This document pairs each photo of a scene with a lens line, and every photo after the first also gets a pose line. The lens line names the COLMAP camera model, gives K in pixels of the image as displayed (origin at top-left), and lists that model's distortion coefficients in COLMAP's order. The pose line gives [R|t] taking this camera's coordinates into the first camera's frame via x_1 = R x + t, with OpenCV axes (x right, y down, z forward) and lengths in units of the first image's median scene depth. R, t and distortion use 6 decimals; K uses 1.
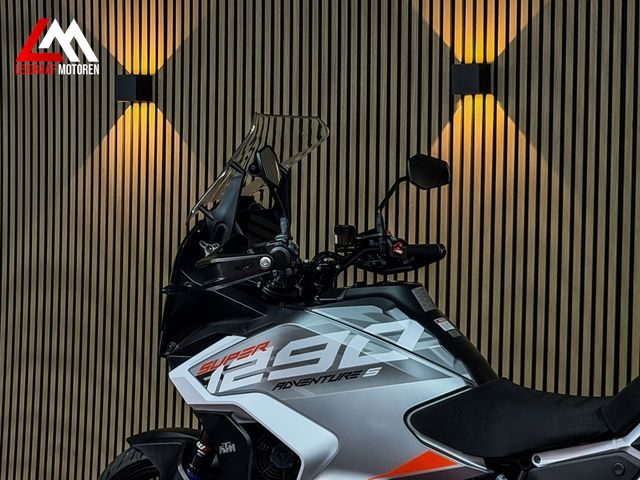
lens RADIAL K [[1436.6, 0, 323.5], [0, 1436.6, 241.9], [0, 0, 1]] dist [0.129110, 0.000000]
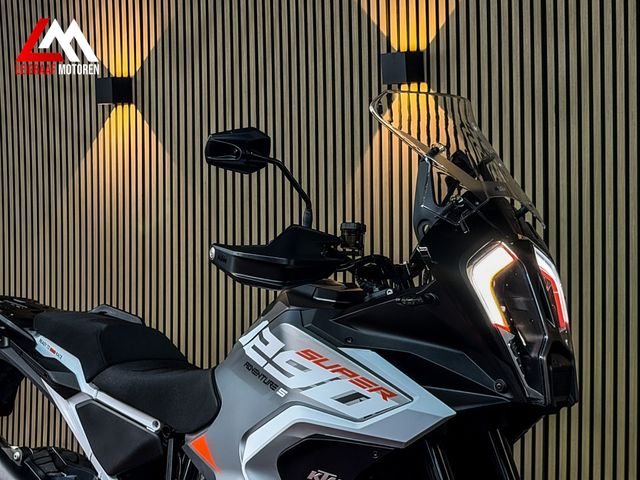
lens RADIAL K [[1436.6, 0, 323.1], [0, 1436.6, 254.4], [0, 0, 1]] dist [0.129110, 0.000000]
pose [[0.982167, -0.014049, -0.187484, 0.309510], [0.014623, 0.999892, 0.001682, 0.014033], [0.187440, -0.004394, 0.982266, 0.046236]]
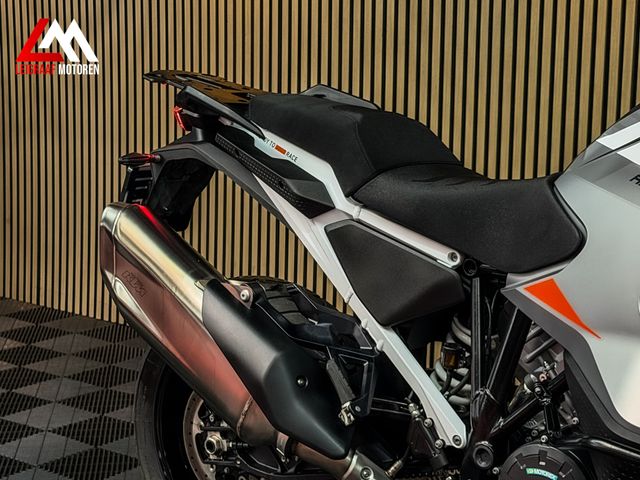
lens RADIAL K [[1436.6, 0, 324.6], [0, 1436.6, 245.7], [0, 0, 1]] dist [0.129110, 0.000000]
pose [[0.986423, 0.020181, -0.162981, 0.068469], [0.004462, 0.988760, 0.149441, 0.020213], [0.164165, -0.148140, 0.975246, 0.298105]]
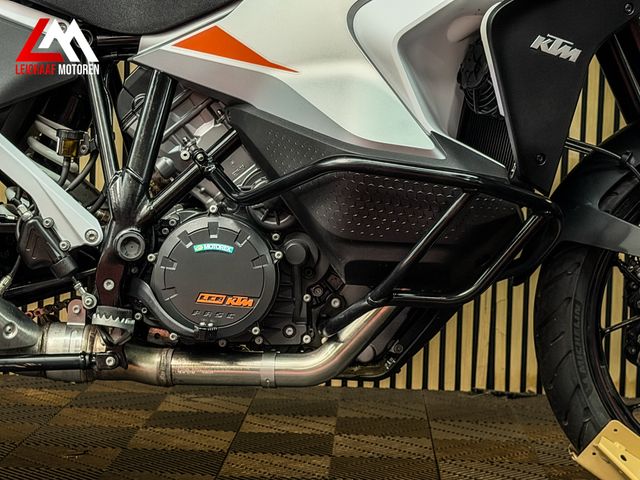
lens RADIAL K [[1436.6, 0, 323.3], [0, 1436.6, 238.1], [0, 0, 1]] dist [0.129110, 0.000000]
pose [[0.879432, -0.025646, 0.475334, -0.168595], [0.000449, 0.998592, 0.053047, 0.181184], [-0.476025, -0.046437, 0.878205, 0.404673]]
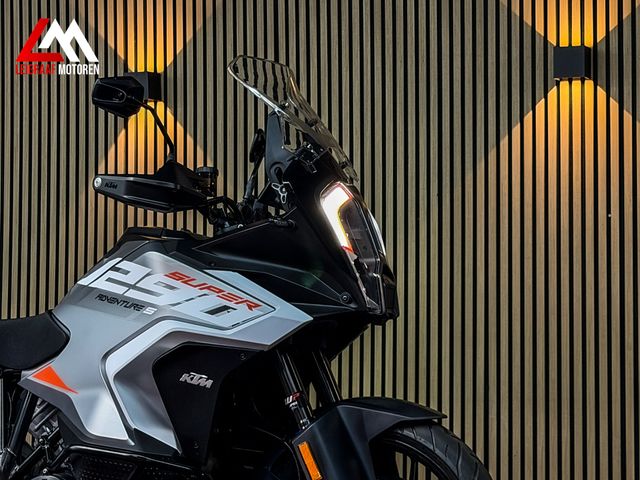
lens RADIAL K [[1436.6, 0, 326.0], [0, 1436.6, 243.2], [0, 0, 1]] dist [0.129110, 0.000000]
pose [[0.988812, -0.001960, 0.149156, 0.104000], [0.015481, 0.995862, -0.089548, 0.136294], [-0.148363, 0.090855, 0.984751, -0.091782]]
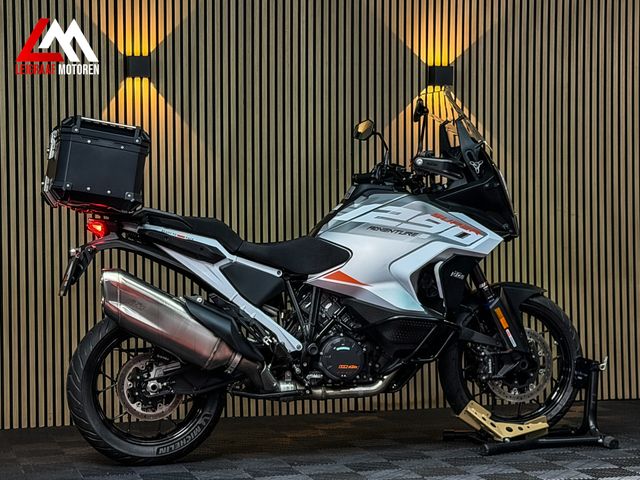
lens RADIAL K [[1436.6, 0, 316.2], [0, 1436.6, 244.2], [0, 0, 1]] dist [0.129110, 0.000000]
pose [[0.690024, -0.032650, 0.723049, -1.108609], [0.046020, 0.998940, 0.001189, 0.095942], [-0.722322, 0.032454, 0.690795, -0.164518]]
